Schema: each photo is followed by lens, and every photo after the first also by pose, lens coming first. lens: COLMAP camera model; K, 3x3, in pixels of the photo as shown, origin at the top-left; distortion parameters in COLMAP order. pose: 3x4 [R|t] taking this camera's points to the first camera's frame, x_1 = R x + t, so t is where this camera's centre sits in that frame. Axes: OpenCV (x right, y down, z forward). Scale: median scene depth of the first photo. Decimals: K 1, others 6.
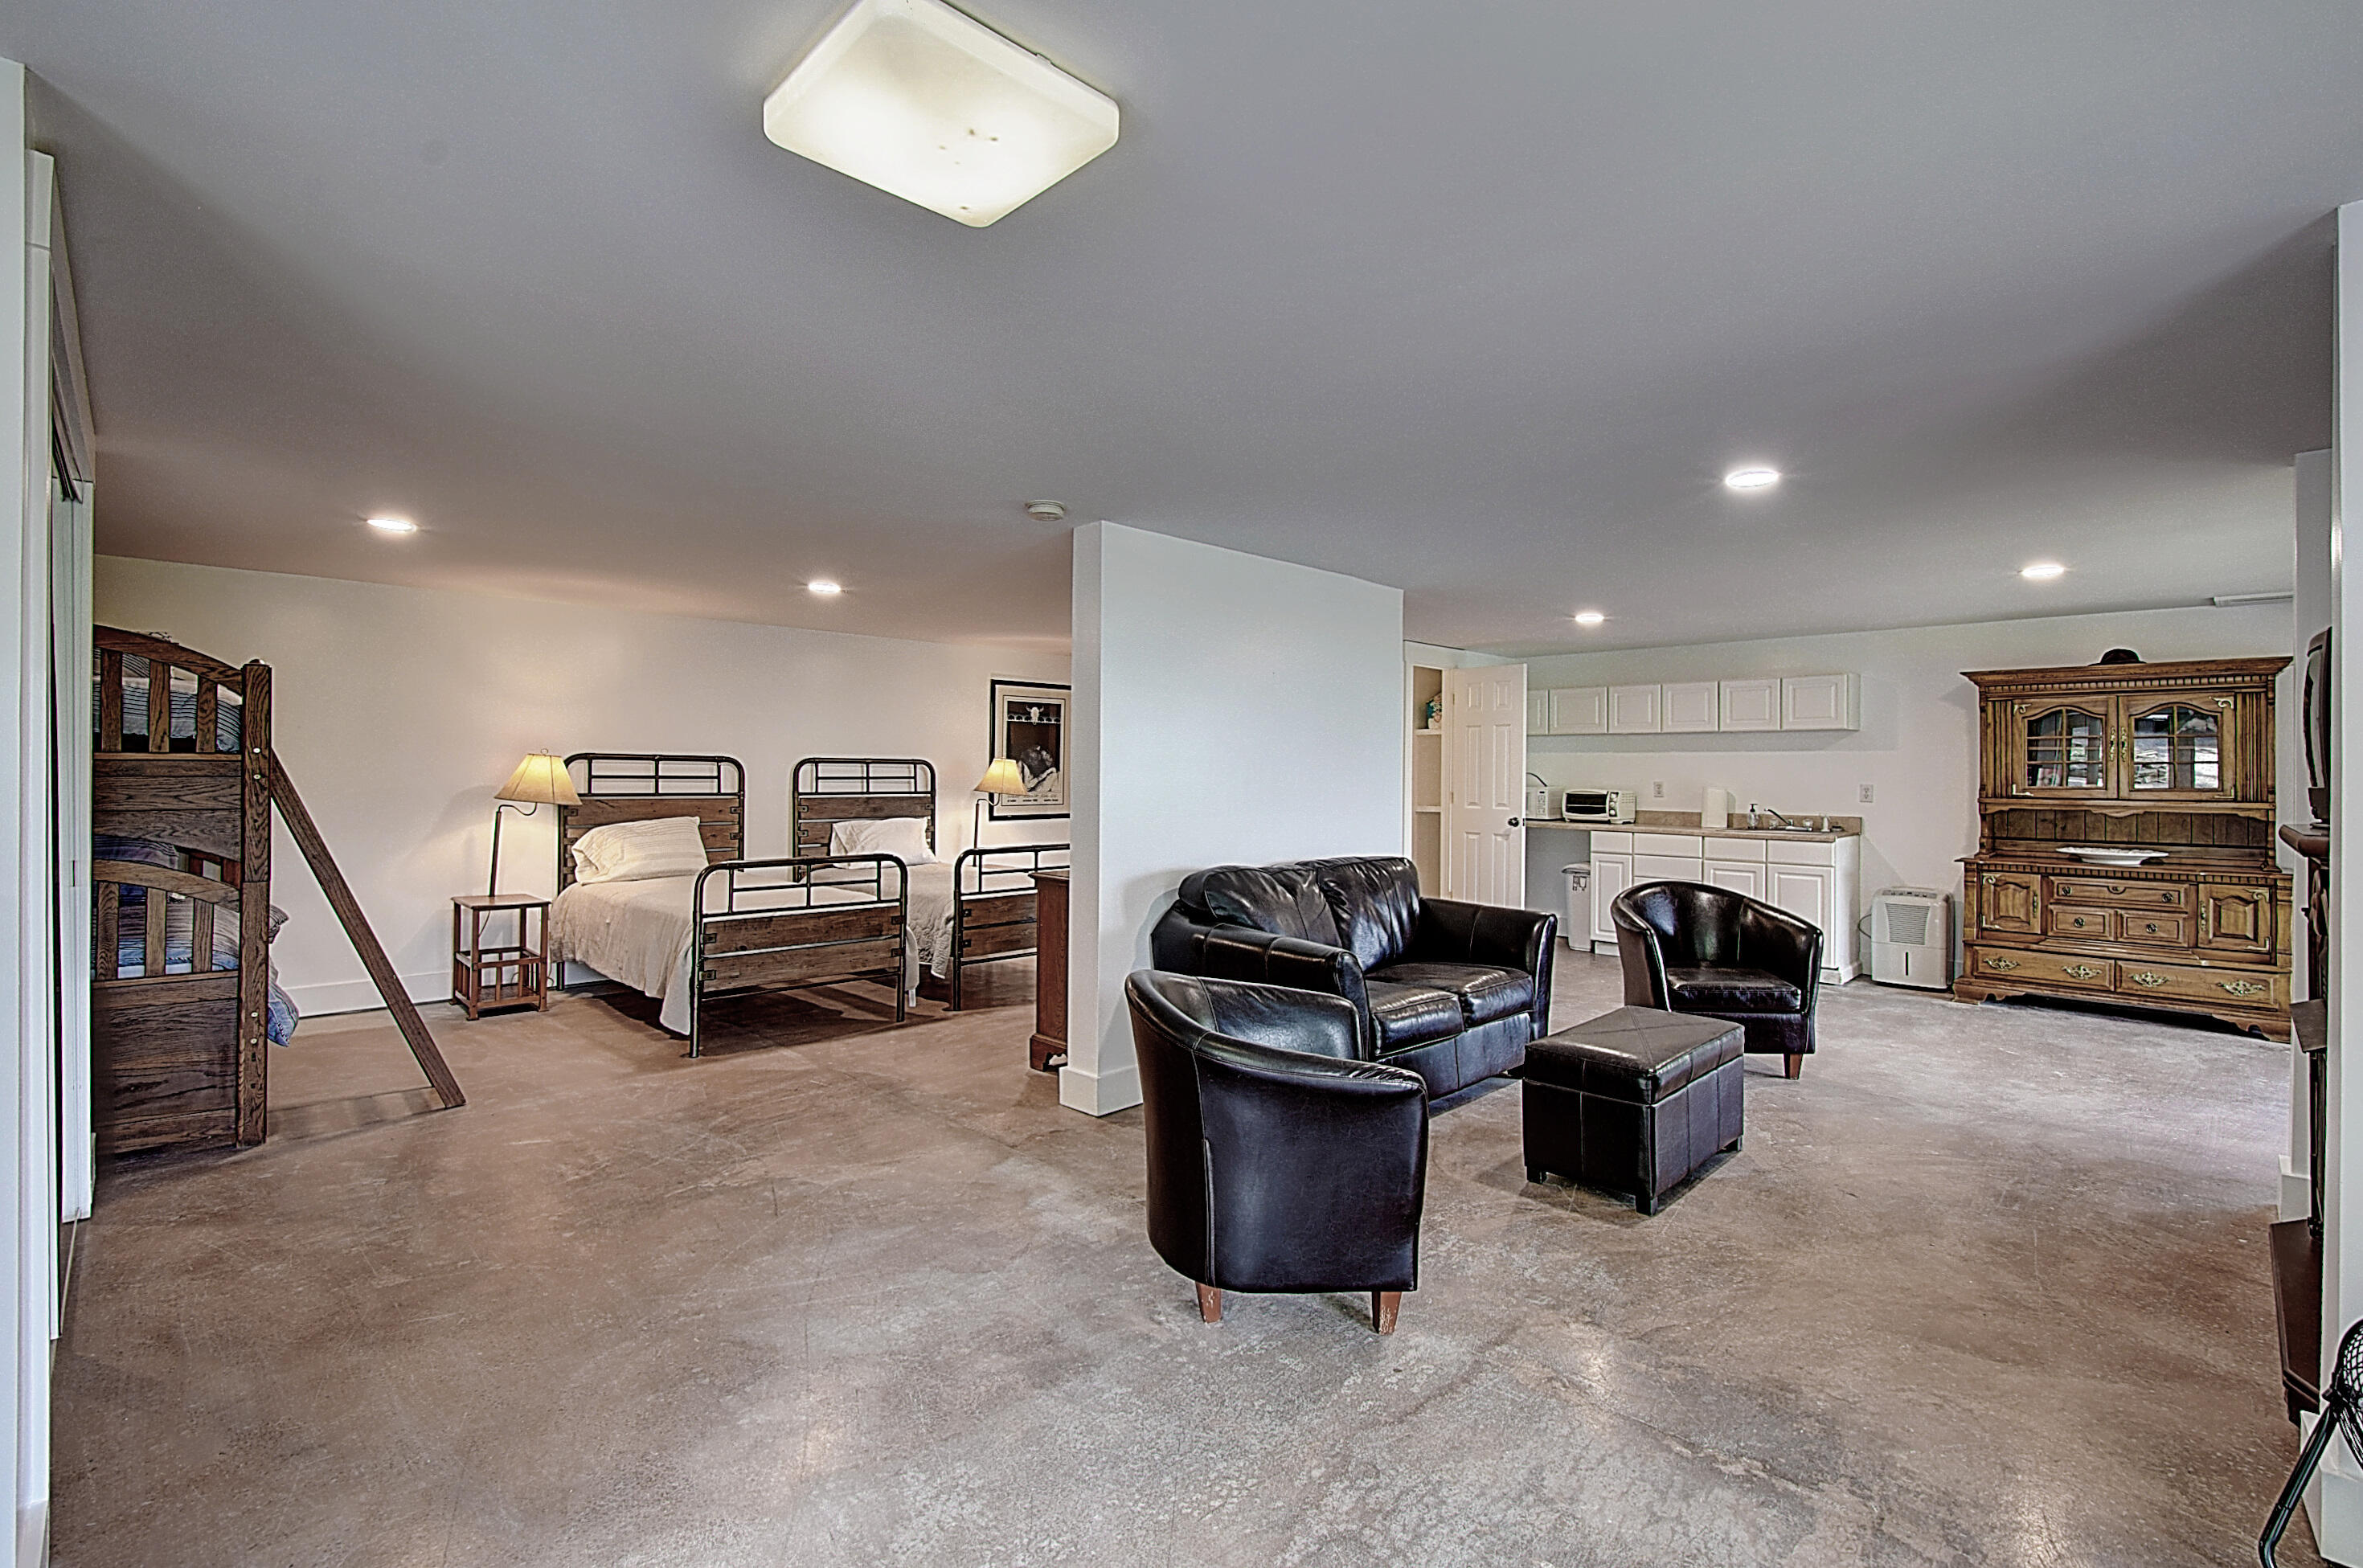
lens RADIAL K [[1044.3, 0, 1190.2], [0, 1044.3, 772.5], [0, 0, 1]] dist [0.010212, -0.006747]
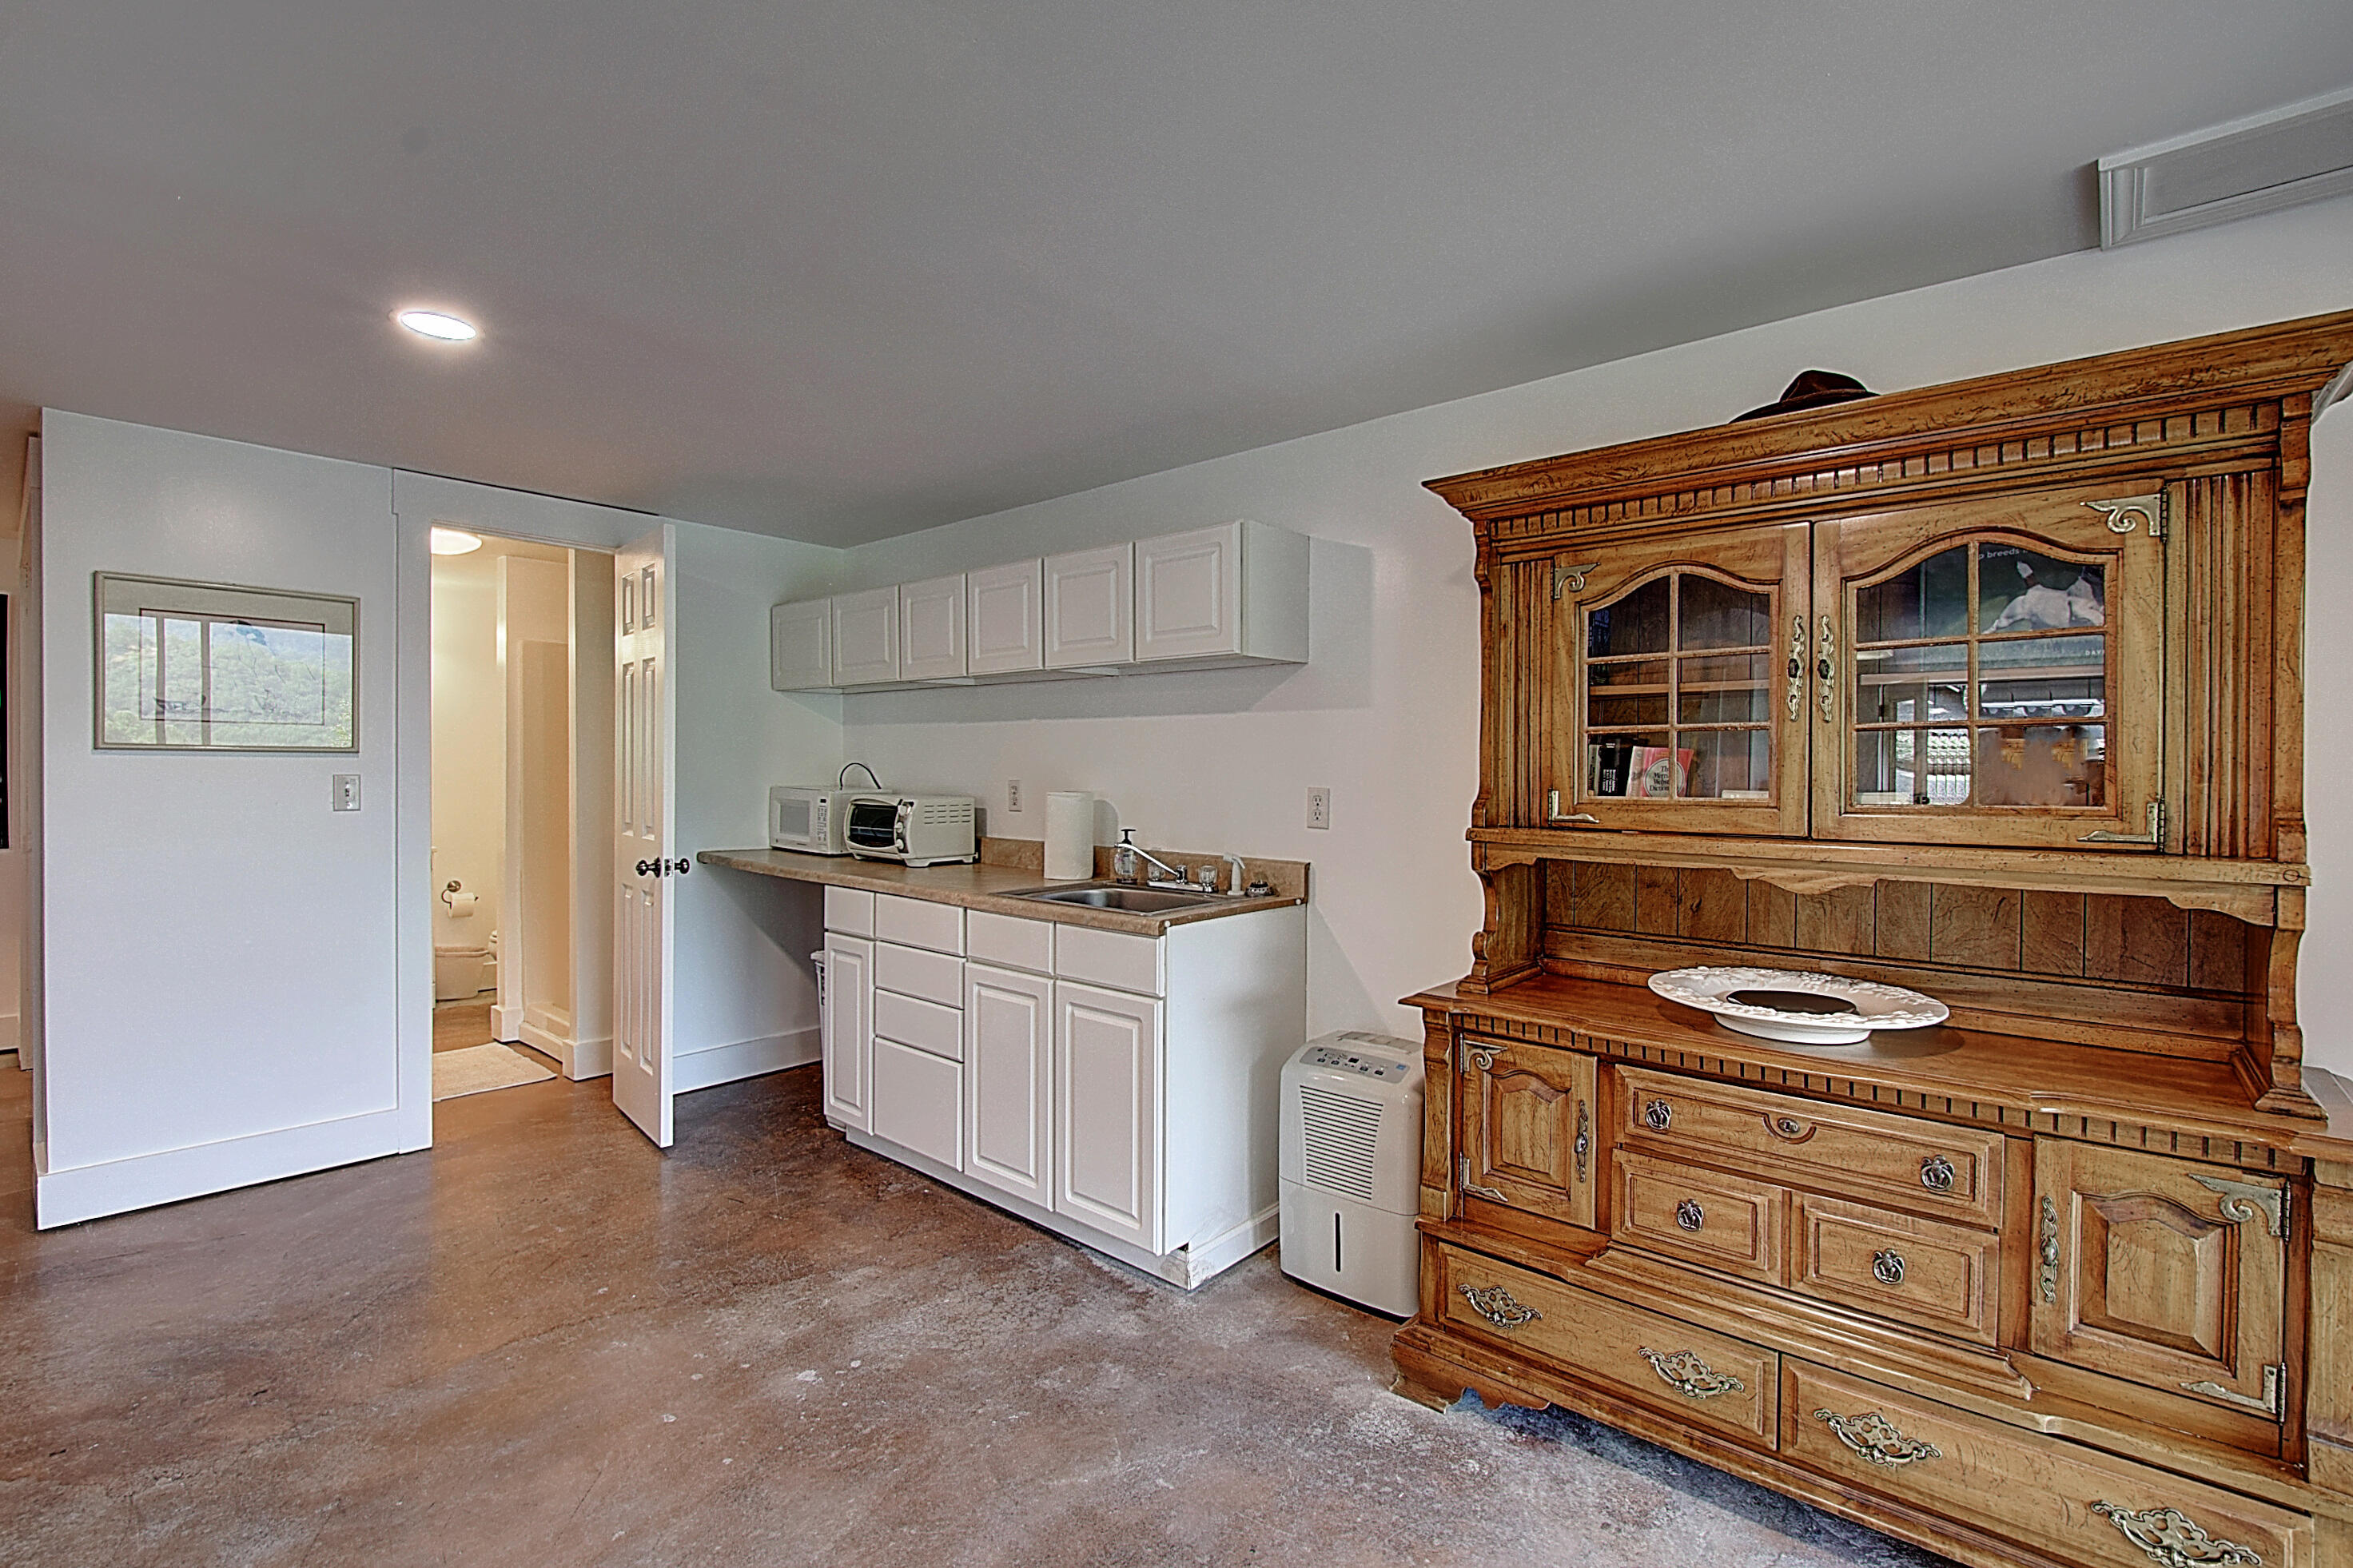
lens RADIAL K [[1039.9, 0, 1165.7], [0, 1039.9, 785.3], [0, 0, 1]] dist [0.010212, -0.006747]
pose [[0.998075, -0.001338, 0.062001, 0.658454], [0.000196, 0.999830, 0.018429, 0.003074], [-0.062015, -0.018382, 0.997906, 0.681317]]
